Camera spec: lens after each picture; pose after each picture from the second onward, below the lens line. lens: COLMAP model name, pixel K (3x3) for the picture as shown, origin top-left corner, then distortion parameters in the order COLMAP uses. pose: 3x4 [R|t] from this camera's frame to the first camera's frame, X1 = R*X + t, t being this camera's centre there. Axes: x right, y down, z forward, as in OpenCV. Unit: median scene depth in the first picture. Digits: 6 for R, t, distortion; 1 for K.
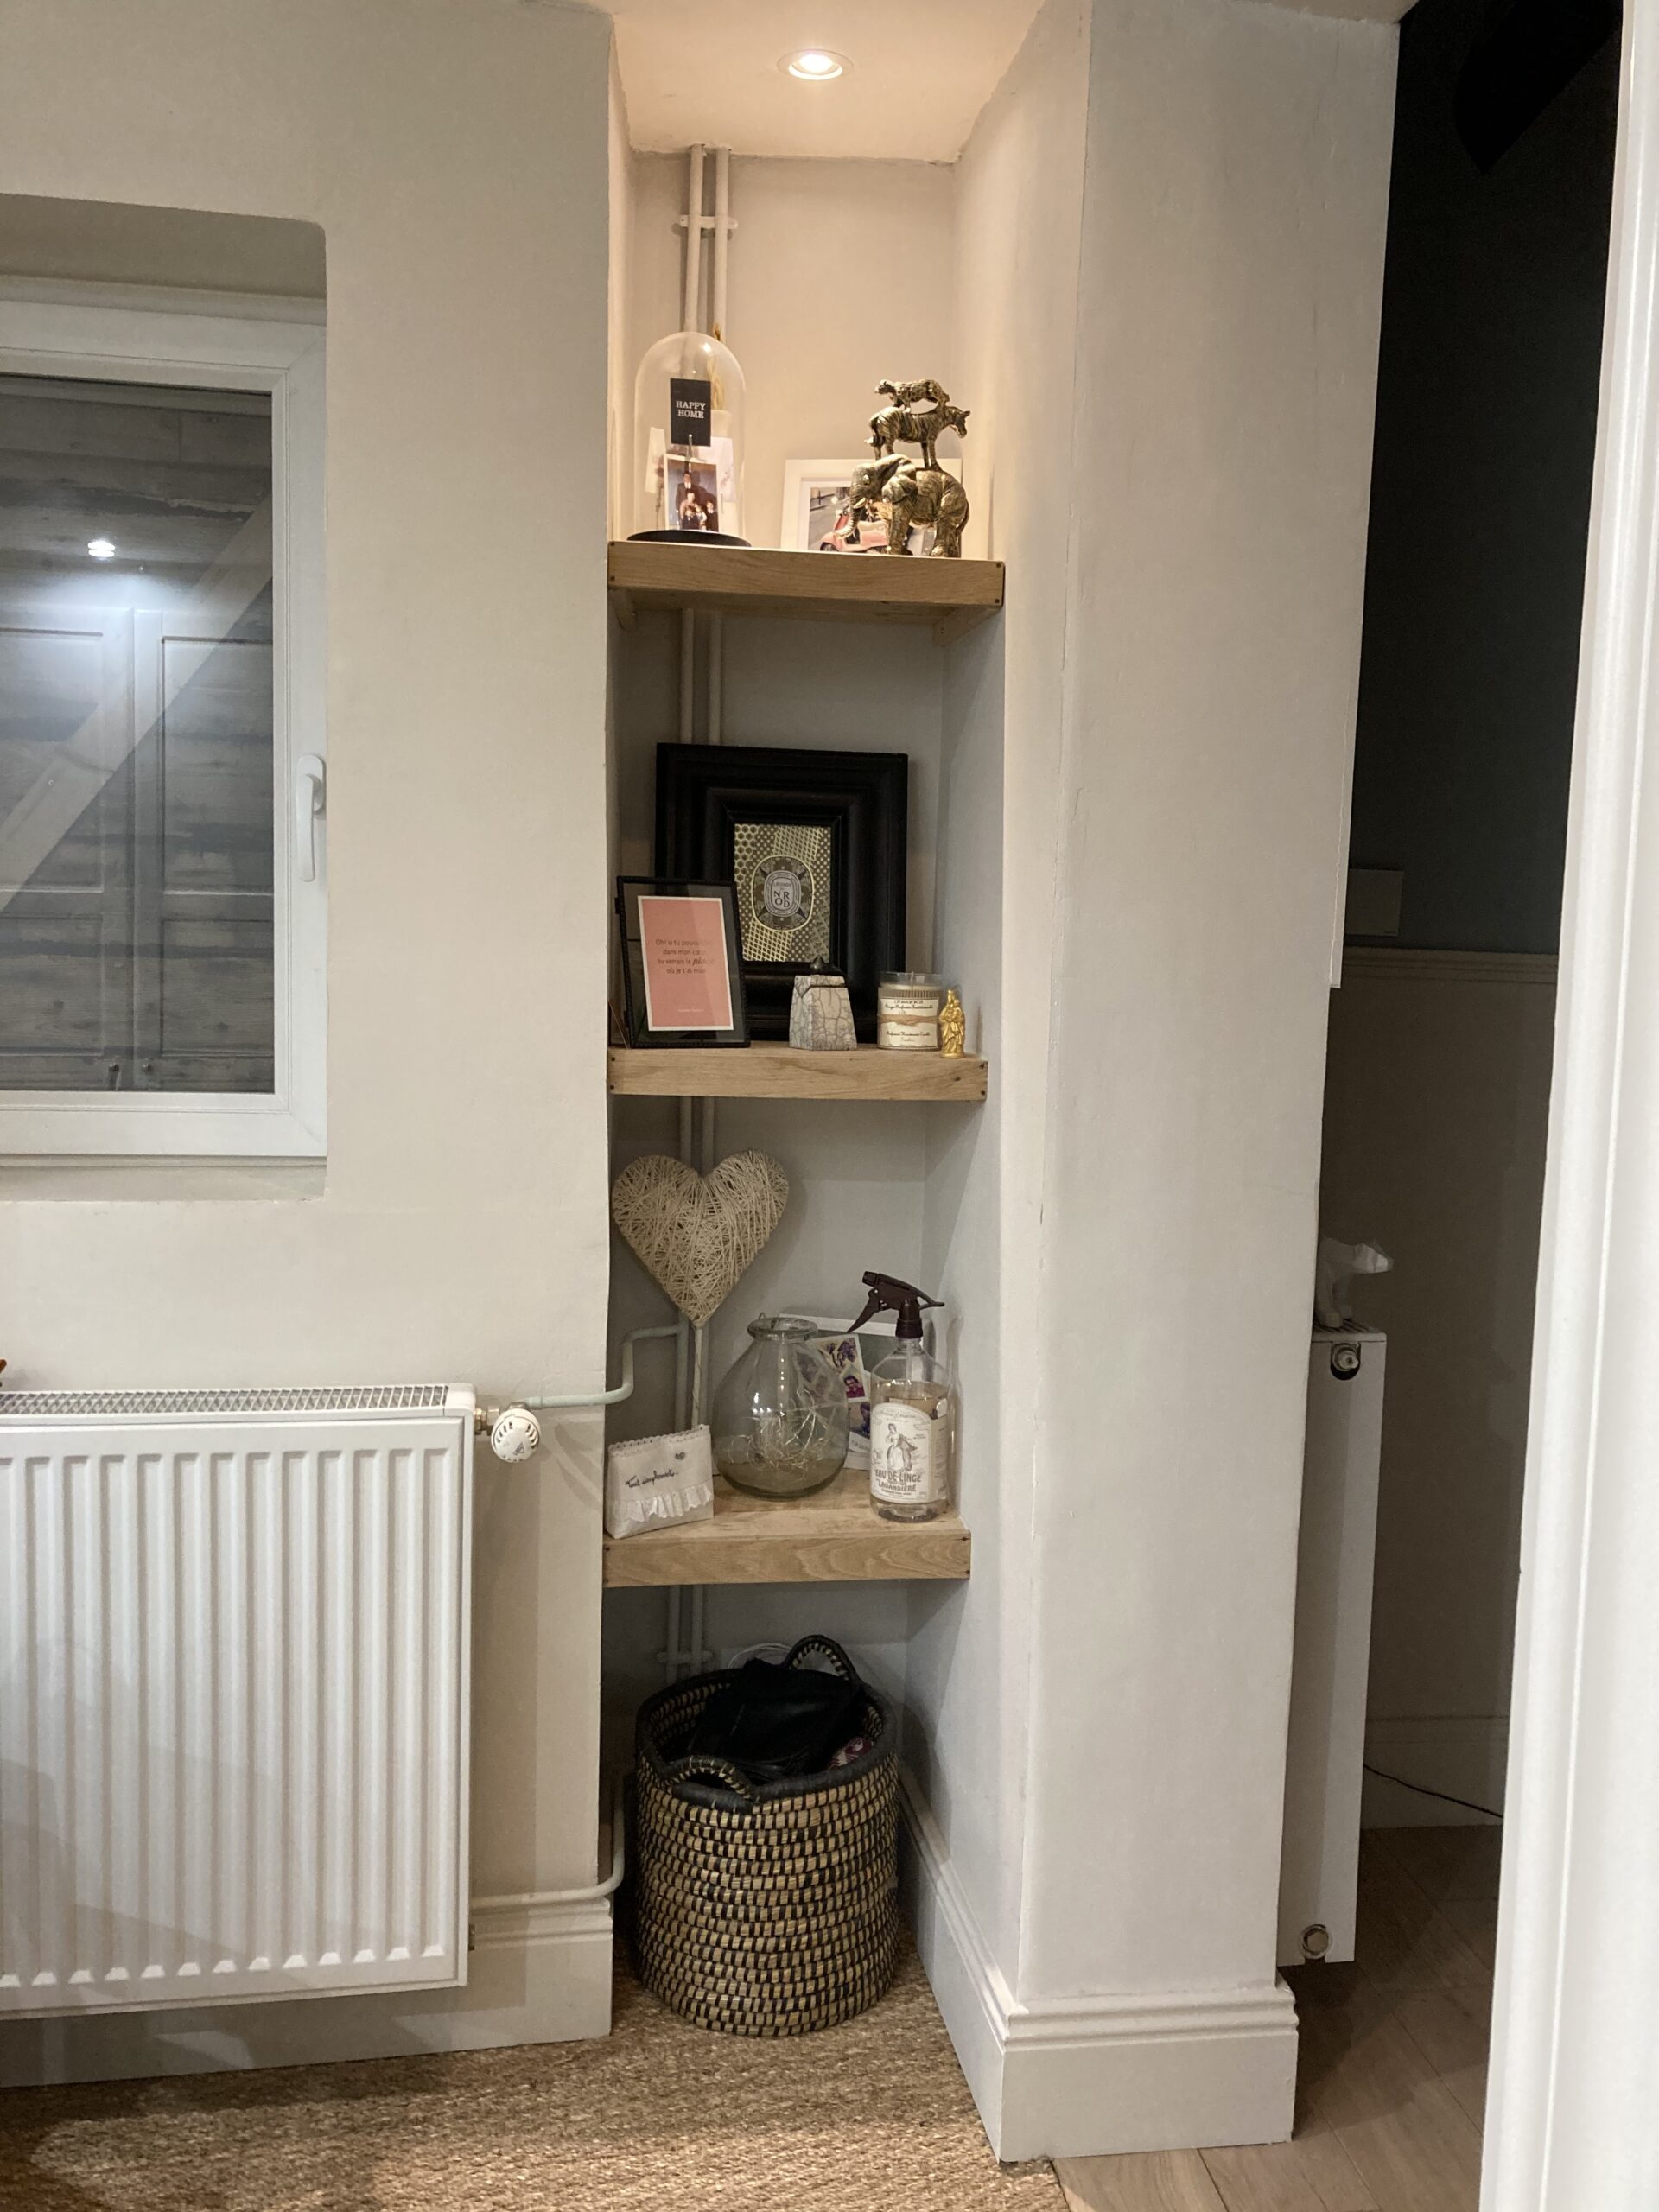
lens RADIAL K [[1530.7, 0, 817.3], [0, 1530.7, 1110.8], [0, 0, 1]] dist [-0.034400, -0.001869]
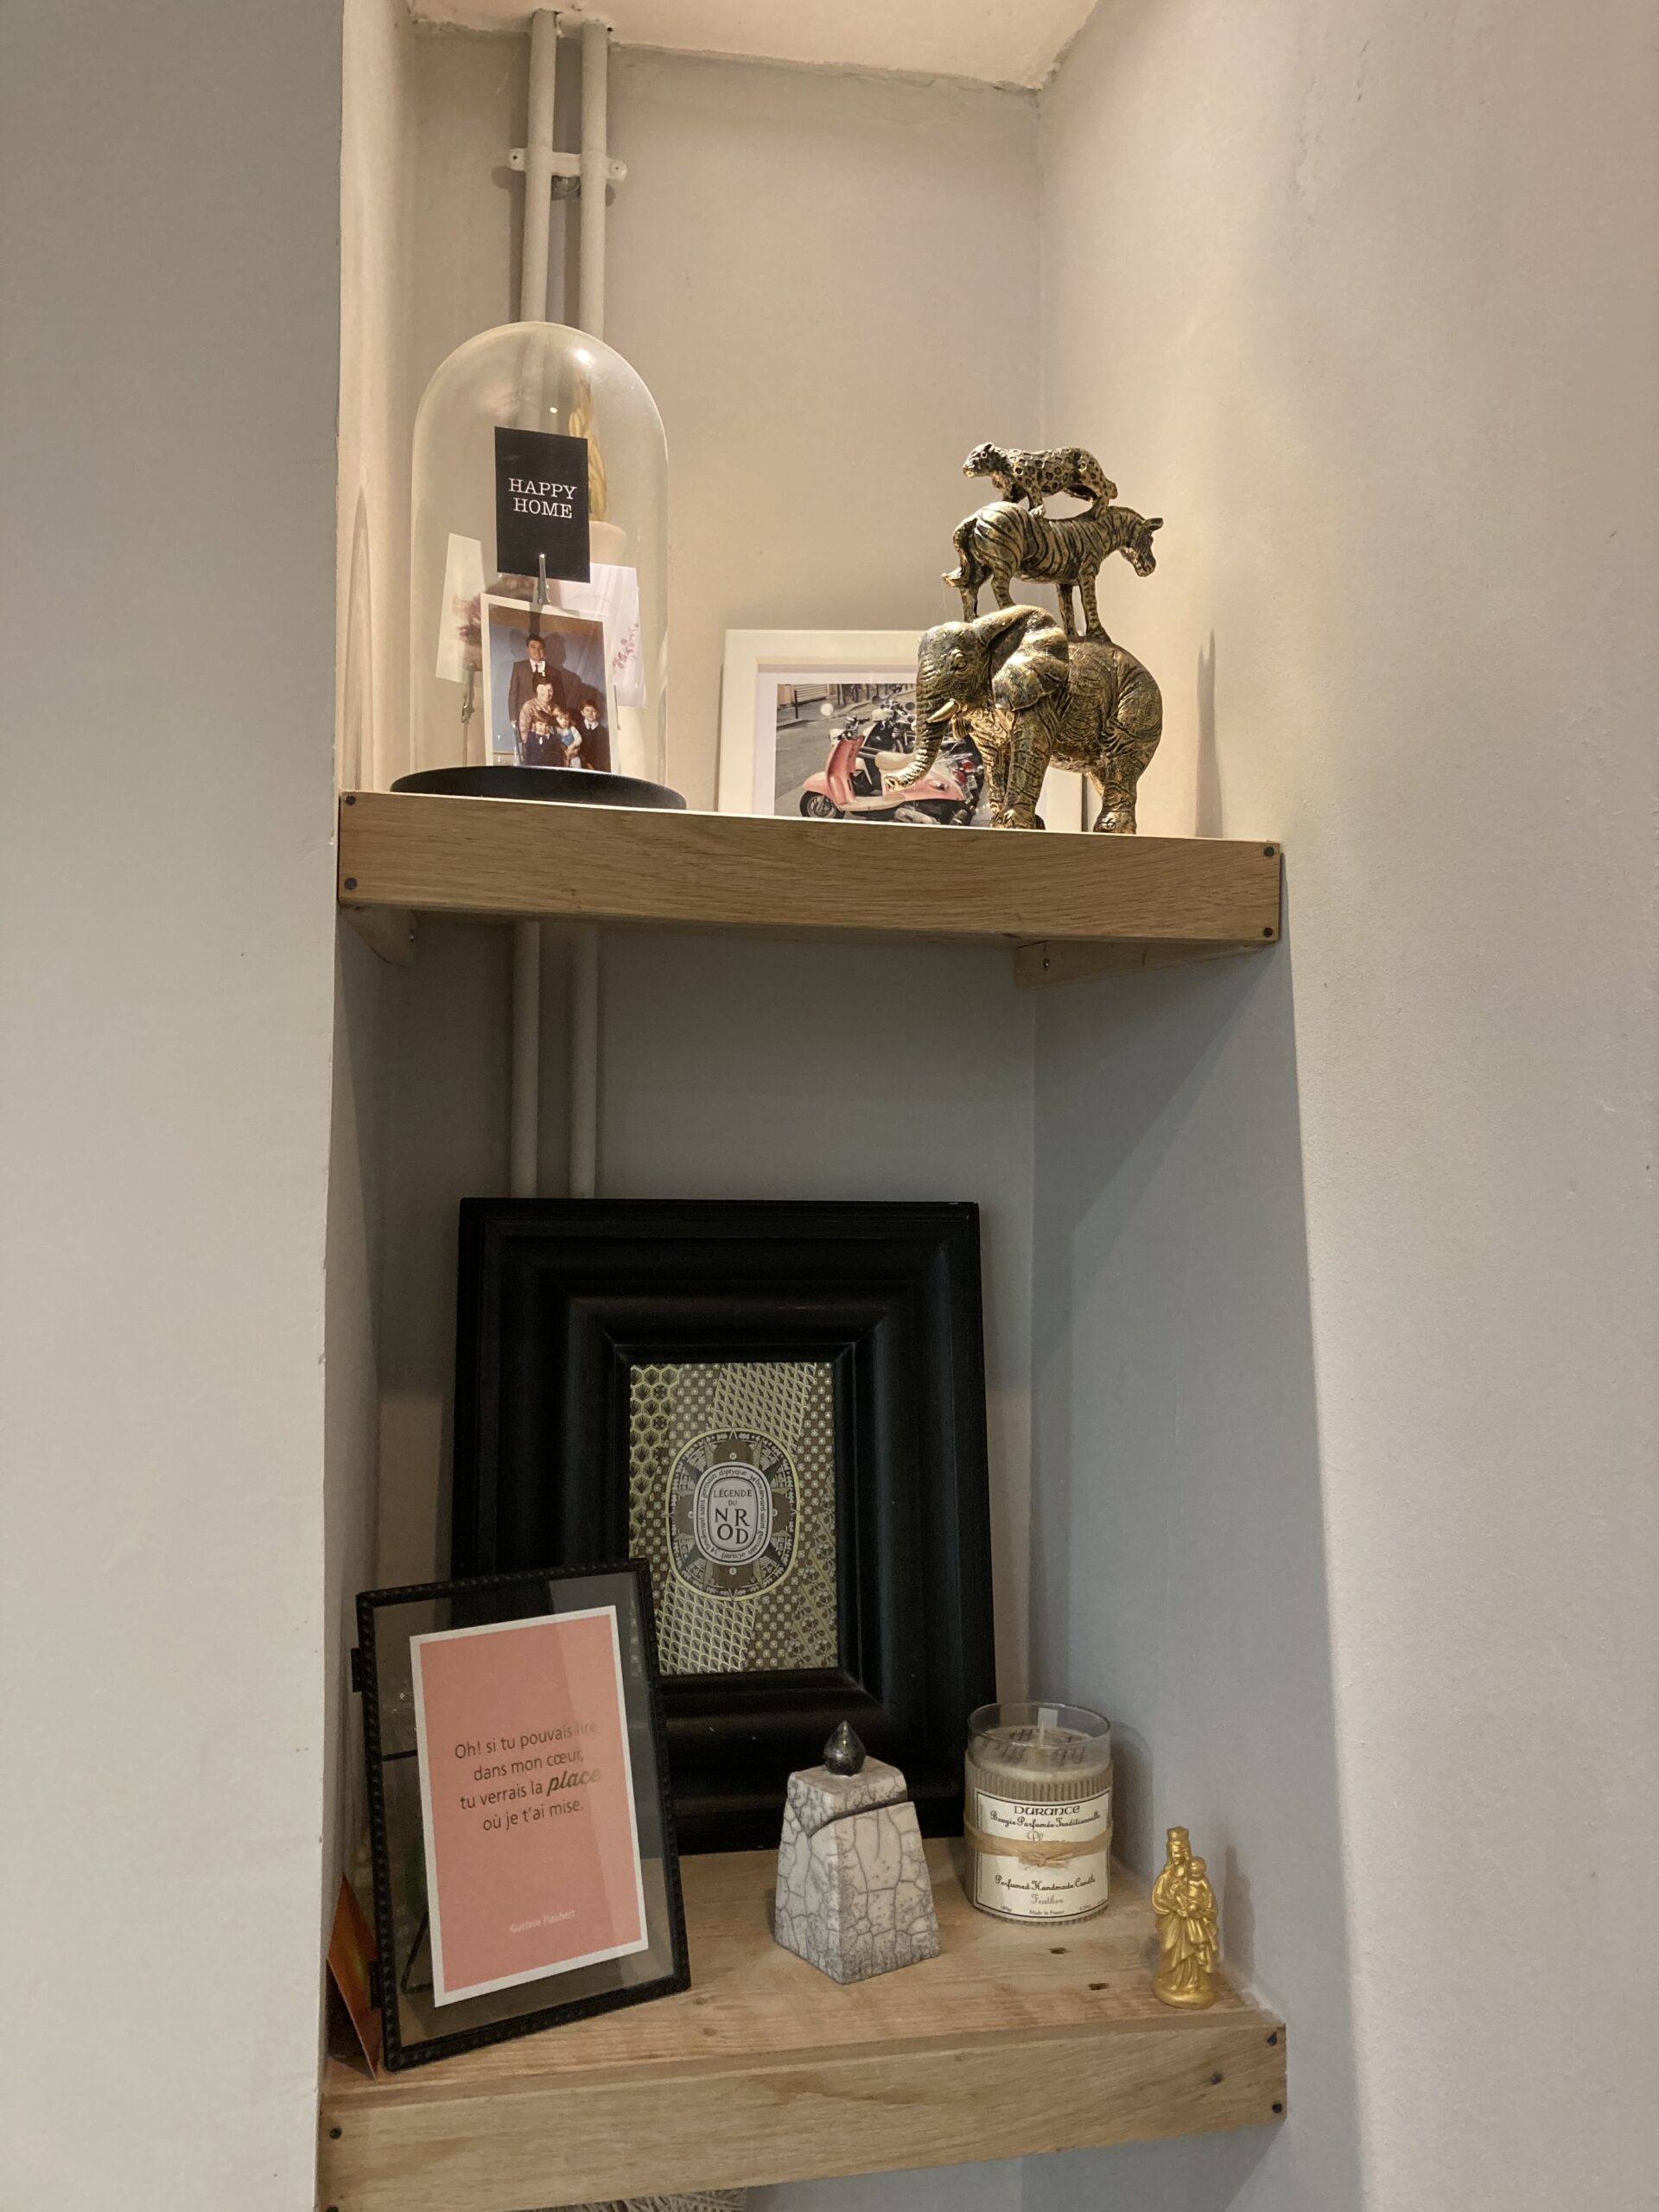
lens RADIAL K [[1807.3, 0, 838.2], [0, 1807.3, 1110.1], [0, 0, 1]] dist [0.035386, -0.031038]
pose [[0.994569, -0.011953, 0.103390, -0.053644], [0.029552, 0.984930, -0.170412, -0.193794], [-0.099795, 0.172541, 0.979934, 0.500731]]
